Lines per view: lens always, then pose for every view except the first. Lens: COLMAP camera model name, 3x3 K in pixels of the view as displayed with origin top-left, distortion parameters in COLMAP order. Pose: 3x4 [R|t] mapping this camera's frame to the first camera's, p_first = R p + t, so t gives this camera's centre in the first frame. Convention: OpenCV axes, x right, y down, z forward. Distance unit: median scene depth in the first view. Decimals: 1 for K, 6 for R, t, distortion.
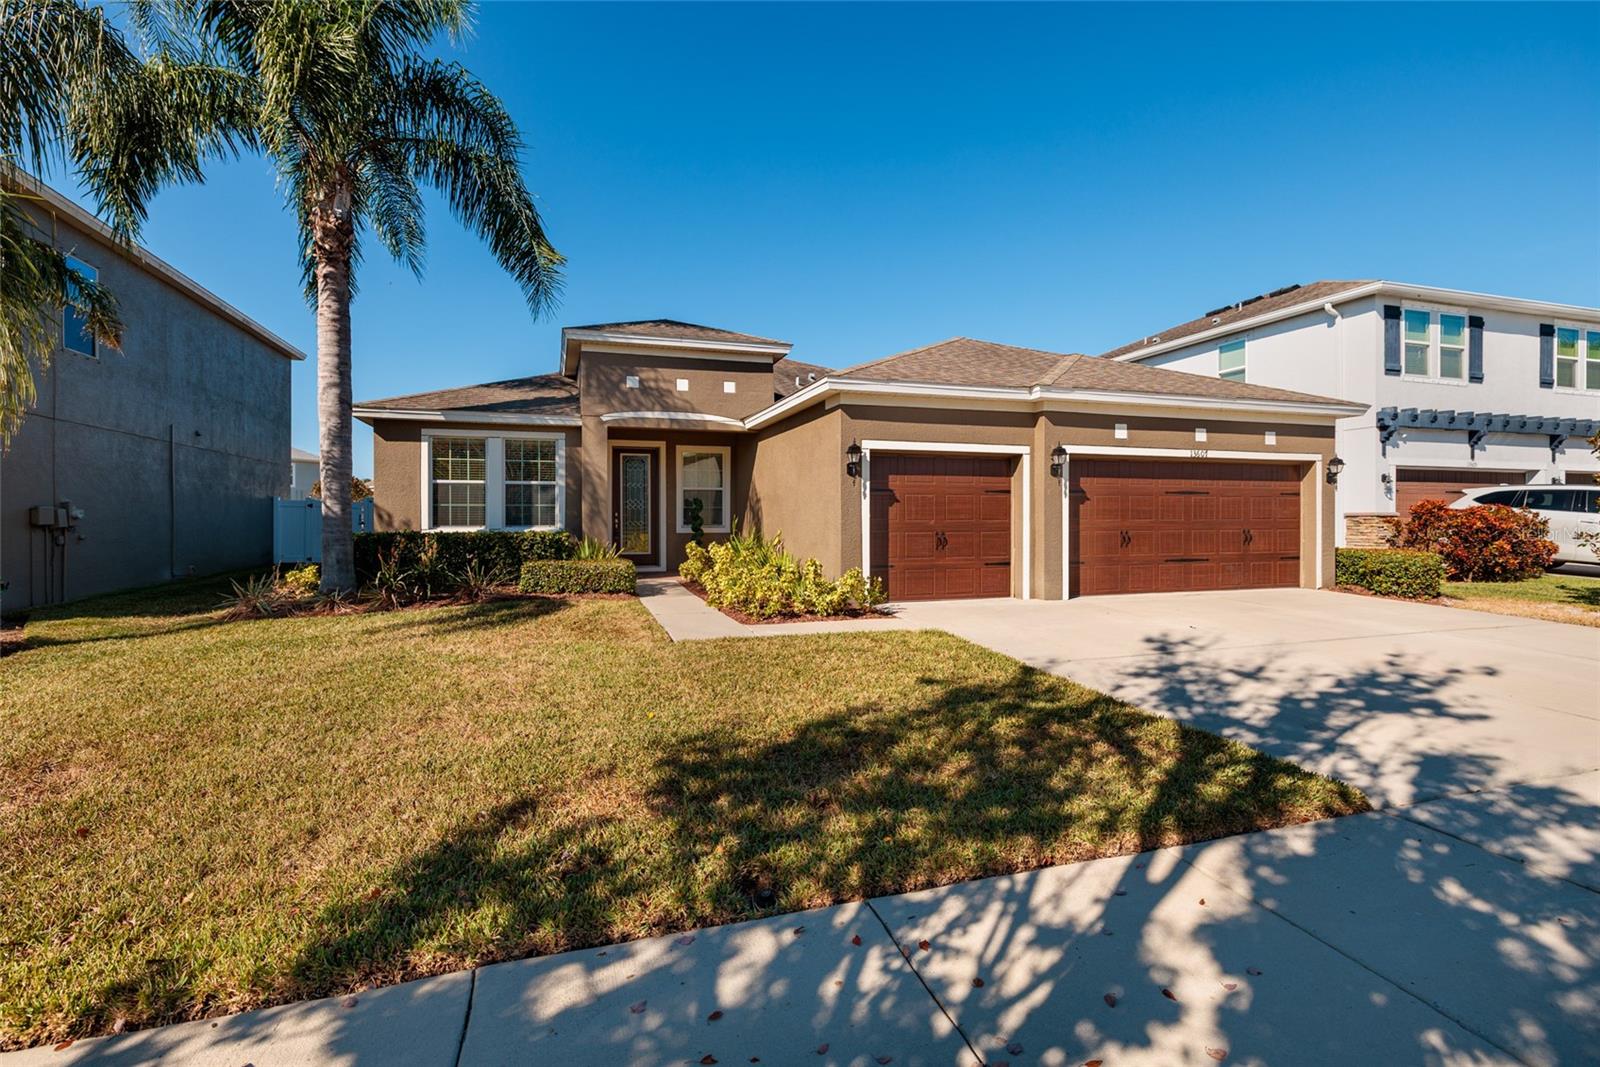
lens RADIAL K [[719.2, 0, 773.2], [0, 719.2, 523.2], [0, 0, 1]] dist [0.000429, -0.000158]
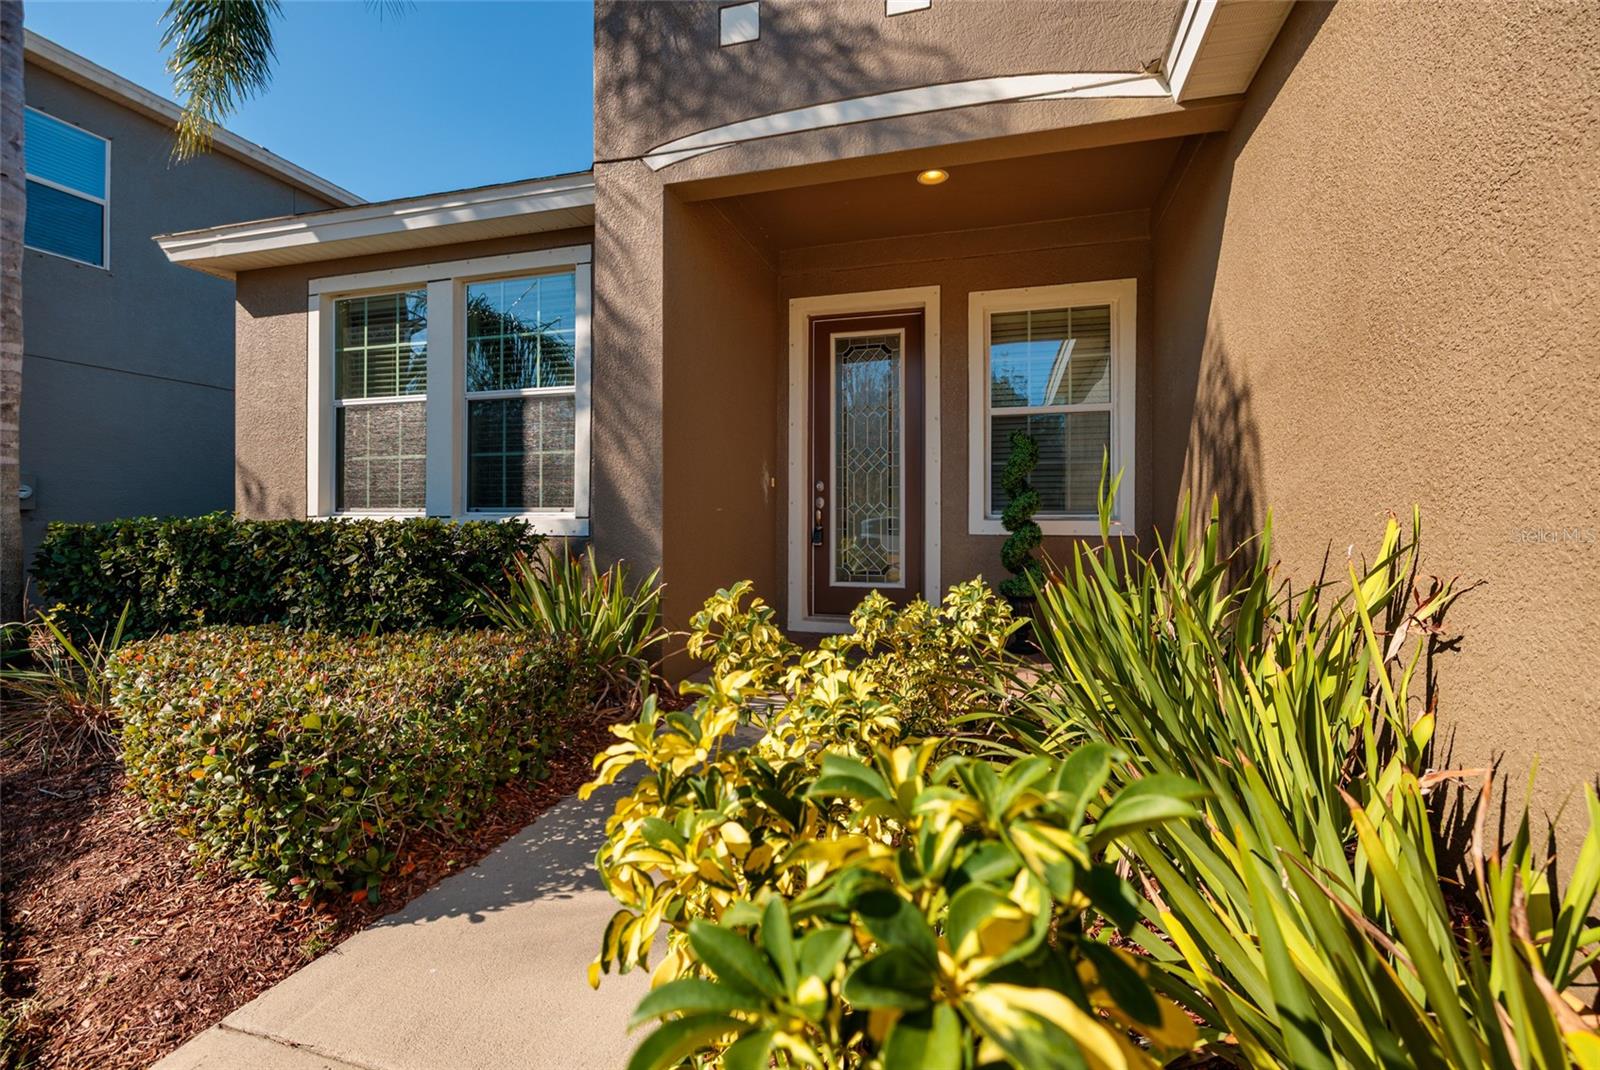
lens RADIAL K [[719.2, 0, 797.1], [0, 719.2, 519.8], [0, 0, 1]] dist [0.000429, -0.000158]
pose [[0.851505, 0.000017, -0.524347, -0.021556], [-0.004796, 0.999958, -0.007756, 0.011505], [0.524325, 0.009119, 0.851470, 0.775975]]
